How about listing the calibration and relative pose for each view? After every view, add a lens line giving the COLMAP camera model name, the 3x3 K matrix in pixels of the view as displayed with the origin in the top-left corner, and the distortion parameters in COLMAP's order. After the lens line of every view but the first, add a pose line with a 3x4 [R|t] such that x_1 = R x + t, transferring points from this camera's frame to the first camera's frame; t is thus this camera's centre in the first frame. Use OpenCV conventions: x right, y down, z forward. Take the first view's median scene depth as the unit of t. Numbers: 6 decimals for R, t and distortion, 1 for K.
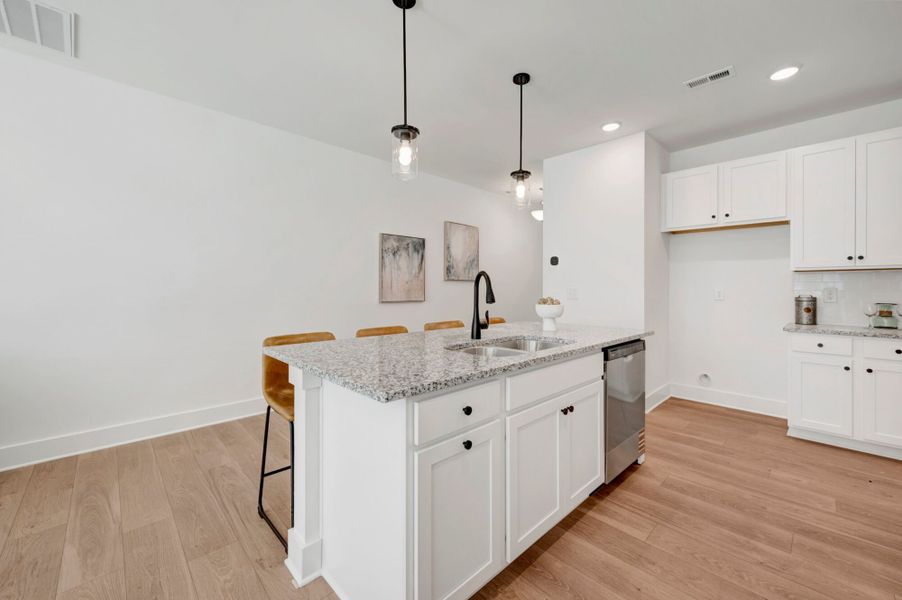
lens RADIAL K [[363.2, 0, 452.3], [0, 363.2, 283.8], [0, 0, 1]] dist [0.001488, 0.000179]
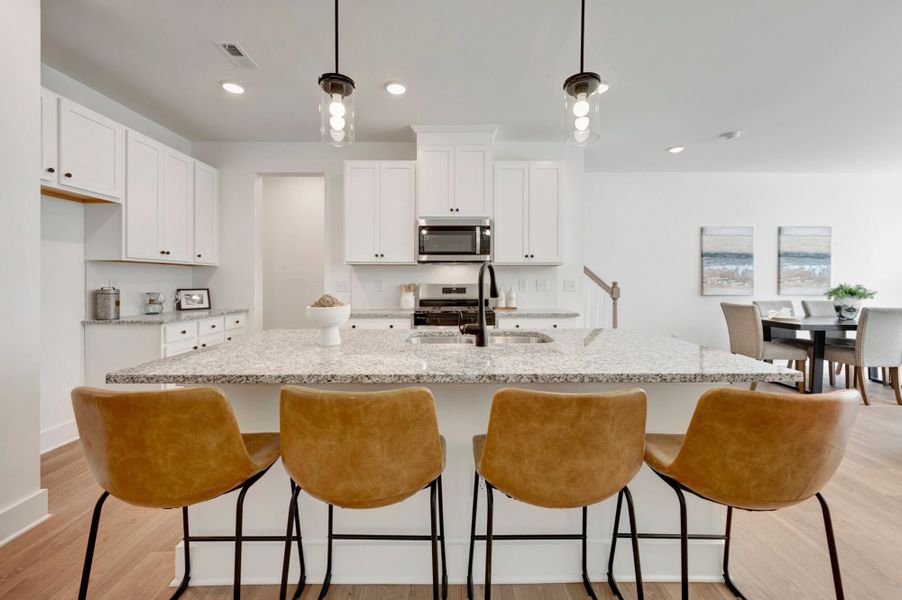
lens RADIAL K [[363.5, 0, 456.0], [0, 363.5, 282.0], [0, 0, 1]] dist [0.000760, 0.000222]
pose [[-0.722510, -0.006720, 0.691328, -0.265197], [-0.010118, 0.999948, -0.000855, 0.008827], [-0.691286, -0.007613, -0.722541, 0.962451]]
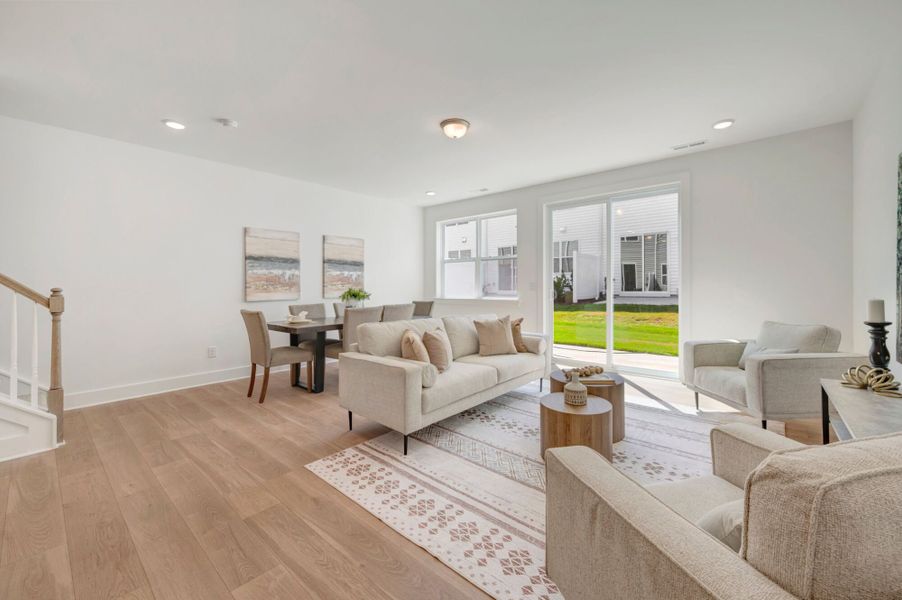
lens RADIAL K [[363.5, 0, 456.0], [0, 363.5, 282.0], [0, 0, 1]] dist [0.000760, 0.000222]
pose [[-0.995685, 0.002462, -0.092764, -0.617591], [0.004051, 0.999848, -0.016942, 0.004671], [0.092708, -0.017245, -0.995544, 0.632474]]
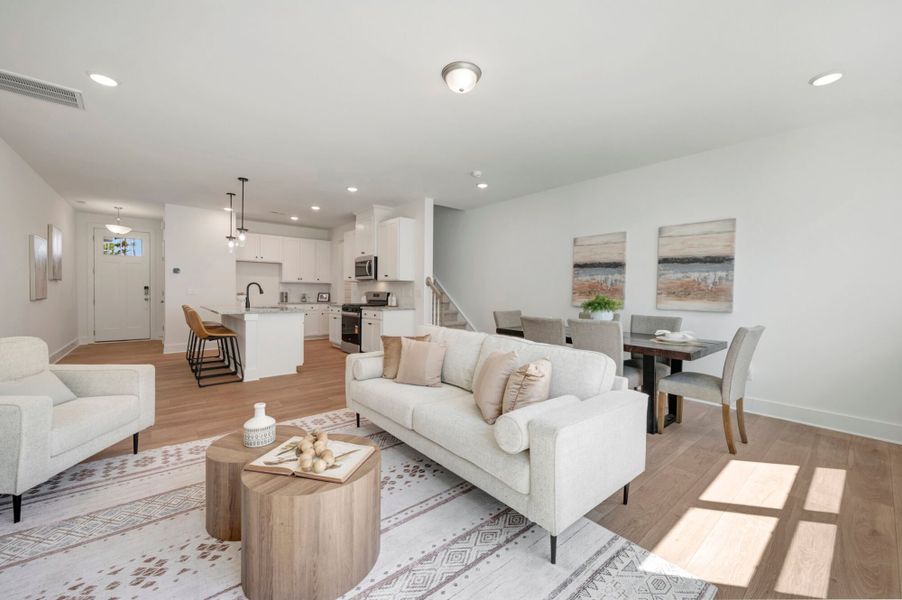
lens RADIAL K [[356.1, 0, 452.5], [0, 356.1, 297.0], [0, 0, 1]] dist [-0.000381, 0.000130]
pose [[0.069934, -0.017998, 0.997389, -1.431579], [-0.020833, 0.999593, 0.019498, -0.004145], [-0.997334, -0.022142, 0.069531, -0.388207]]
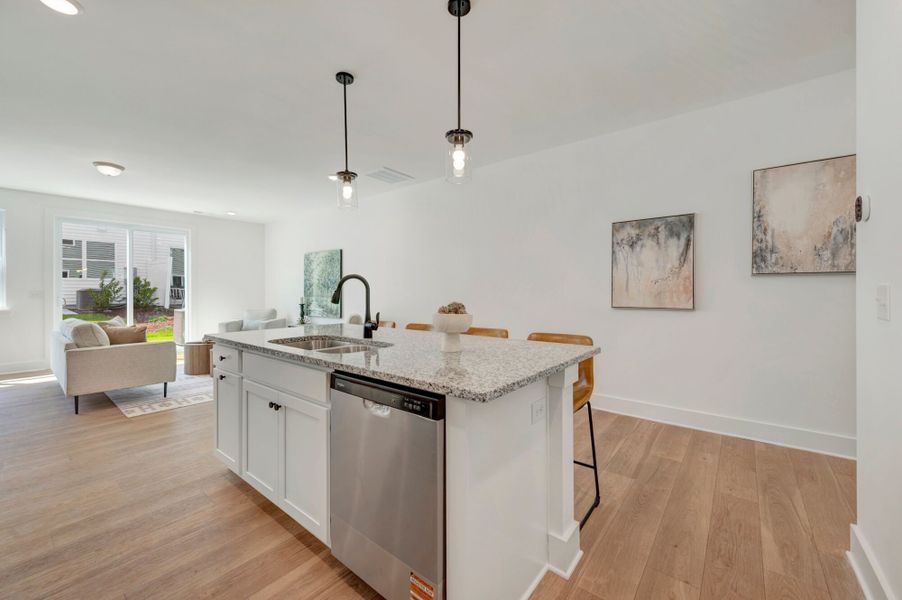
lens RADIAL K [[359.1, 0, 454.7], [0, 359.1, 290.7], [0, 0, 1]] dist [0.000106, 0.000306]
pose [[0.132166, -0.006534, -0.991206, 0.683708], [0.015622, 0.999868, -0.004508, 0.014135], [0.991104, -0.014889, 0.132250, 0.669033]]
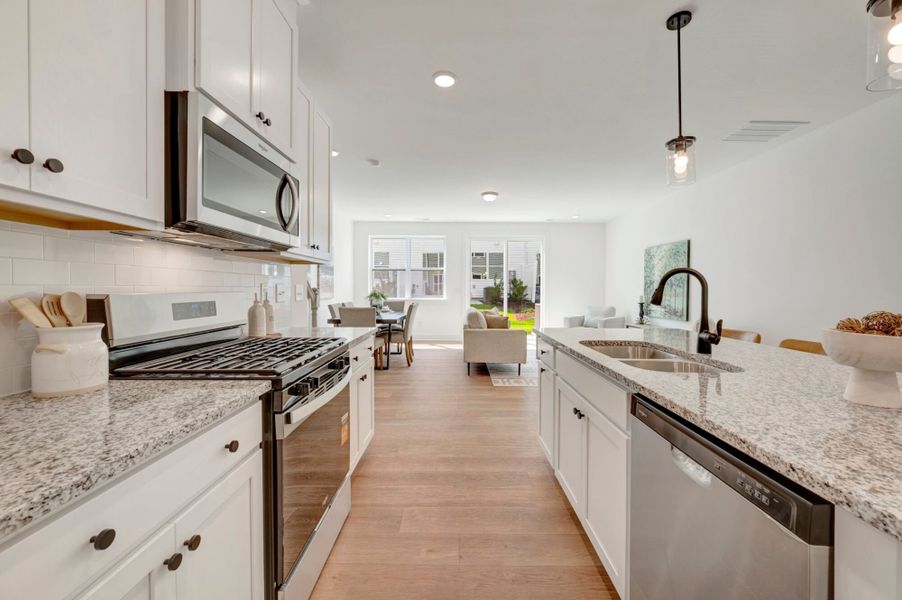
lens RADIAL K [[359.1, 0, 454.7], [0, 359.1, 290.7], [0, 0, 1]] dist [0.000106, 0.000306]
pose [[-0.697131, -0.004042, -0.716932, 0.595839], [0.000257, 0.999983, -0.005888, 0.013671], [0.716944, -0.004289, -0.697118, 0.692584]]
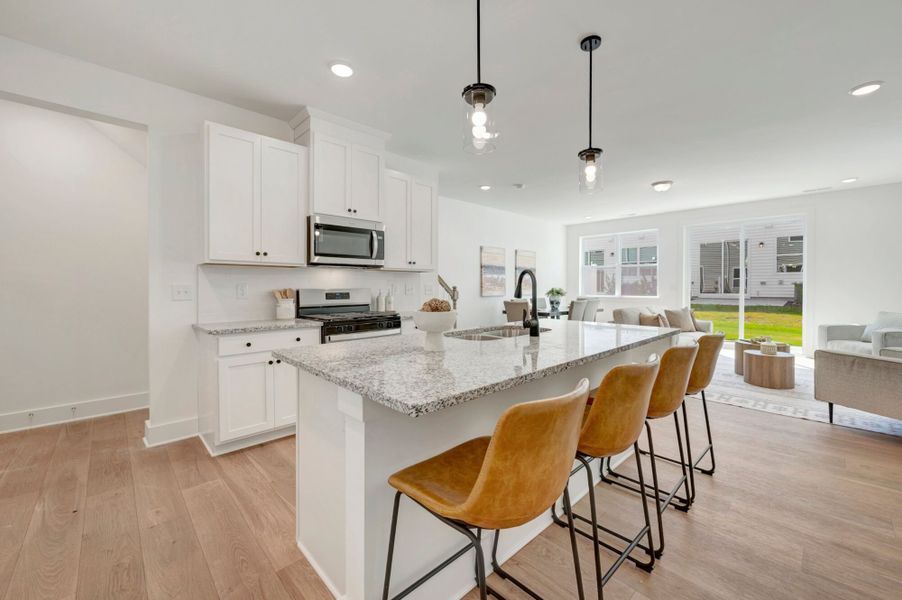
lens RADIAL K [[365.3, 0, 456.4], [0, 365.3, 287.0], [0, 0, 1]] dist [-0.000273, 0.000060]
pose [[-0.999988, -0.004346, -0.002225, 0.169654], [-0.004329, 0.999964, -0.007293, 0.014745], [0.002257, -0.007283, -0.999971, 1.203161]]
